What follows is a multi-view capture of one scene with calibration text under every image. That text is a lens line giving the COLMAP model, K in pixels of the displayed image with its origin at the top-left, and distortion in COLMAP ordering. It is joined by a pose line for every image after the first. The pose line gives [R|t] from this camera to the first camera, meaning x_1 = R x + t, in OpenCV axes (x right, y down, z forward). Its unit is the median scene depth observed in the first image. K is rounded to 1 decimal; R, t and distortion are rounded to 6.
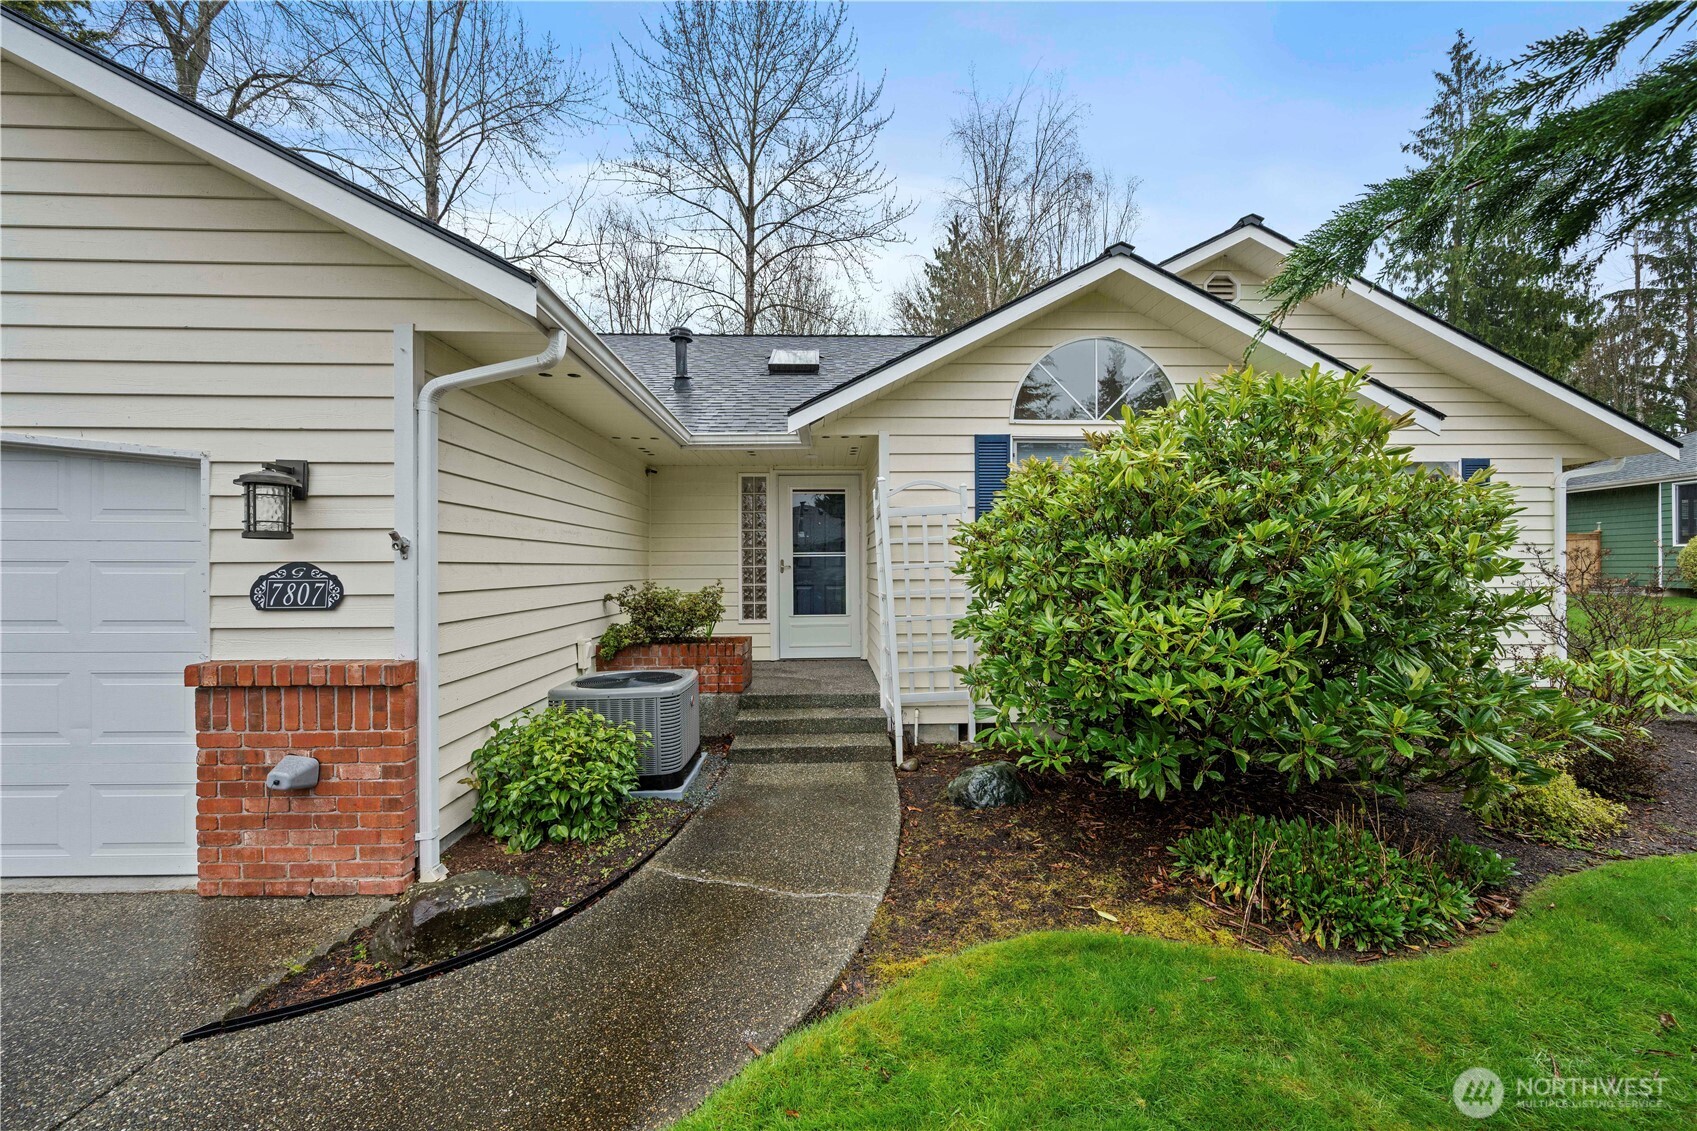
lens RADIAL K [[569.1, 0, 957.1], [0, 569.1, 551.7], [0, 0, 1]] dist [-0.002221, 0.000013]
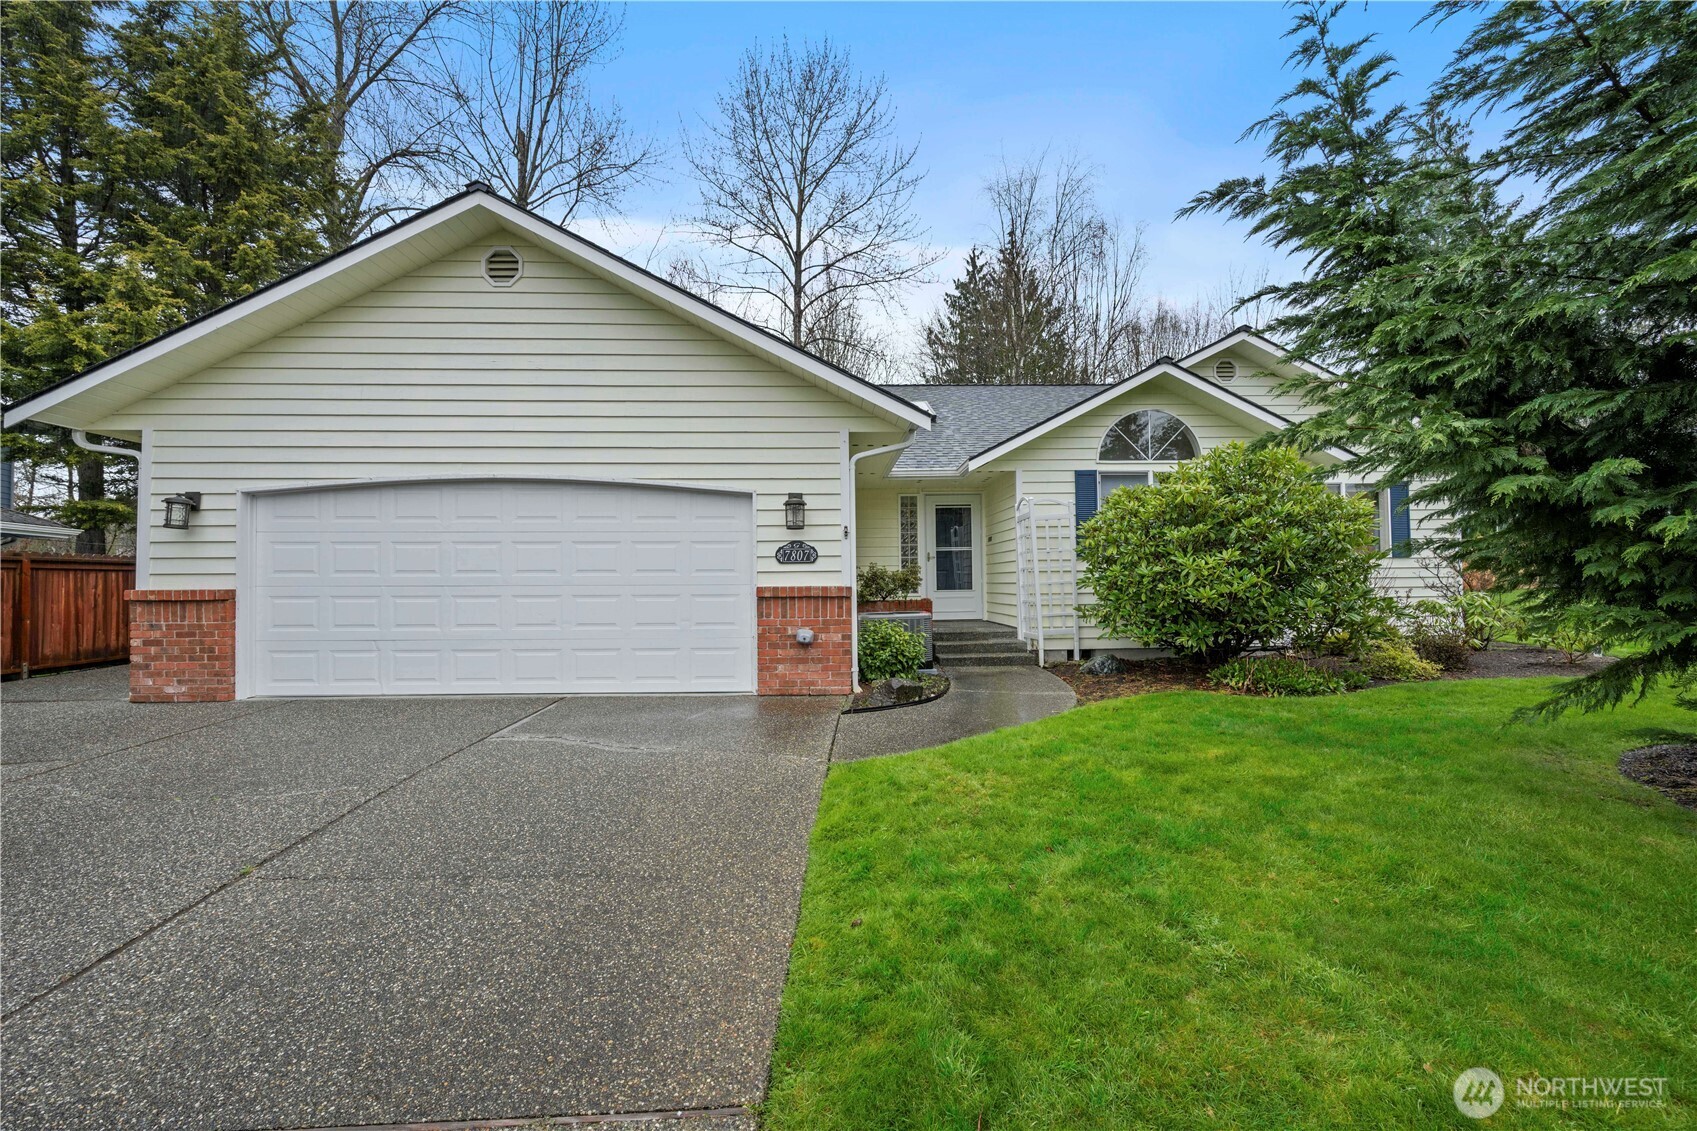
lens RADIAL K [[569.1, 0, 957.1], [0, 569.1, 551.7], [0, 0, 1]] dist [-0.002221, 0.000013]
pose [[0.999954, -0.006766, -0.006748, -0.295966], [0.006605, 0.999700, -0.023588, 0.062363], [0.006905, 0.023542, 0.999699, -0.617088]]
